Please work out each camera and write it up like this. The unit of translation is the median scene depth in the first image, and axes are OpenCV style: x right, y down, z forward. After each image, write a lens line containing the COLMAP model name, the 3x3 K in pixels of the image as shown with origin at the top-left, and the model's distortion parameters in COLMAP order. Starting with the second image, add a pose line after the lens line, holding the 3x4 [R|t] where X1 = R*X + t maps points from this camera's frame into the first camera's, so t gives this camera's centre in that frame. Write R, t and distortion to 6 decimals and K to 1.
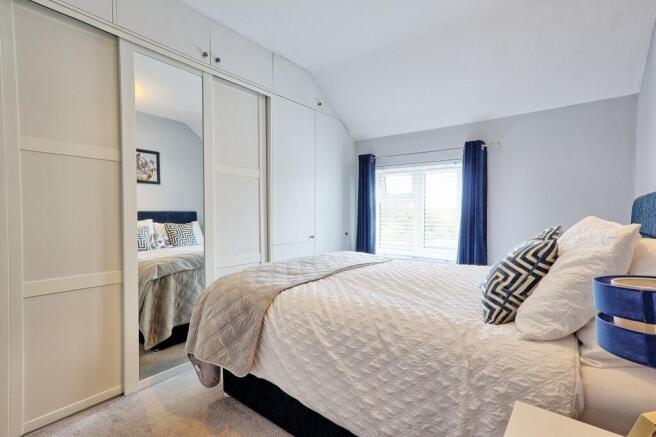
lens RADIAL K [[306.1, 0, 328.0], [0, 306.1, 218.5], [0, 0, 1]] dist [-0.016445, 0.024333]
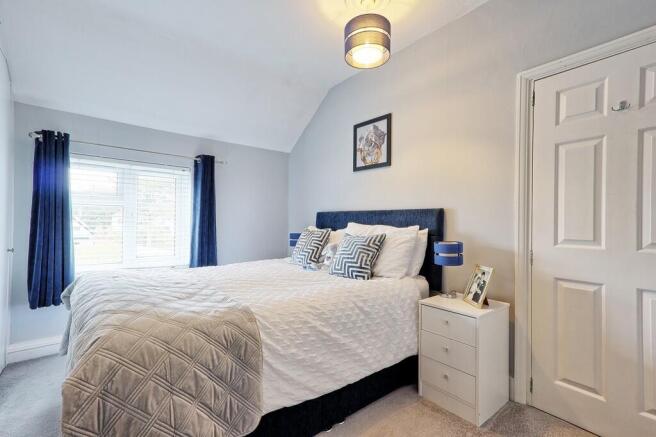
lens RADIAL K [[306.1, 0, 328.0], [0, 306.1, 218.5], [0, 0, 1]] dist [-0.016445, 0.024333]
pose [[0.213438, 0.016681, 0.976814, -0.512300], [0.006565, 0.999807, -0.018509, 0.001288], [-0.976935, 0.010364, 0.213287, 0.328736]]
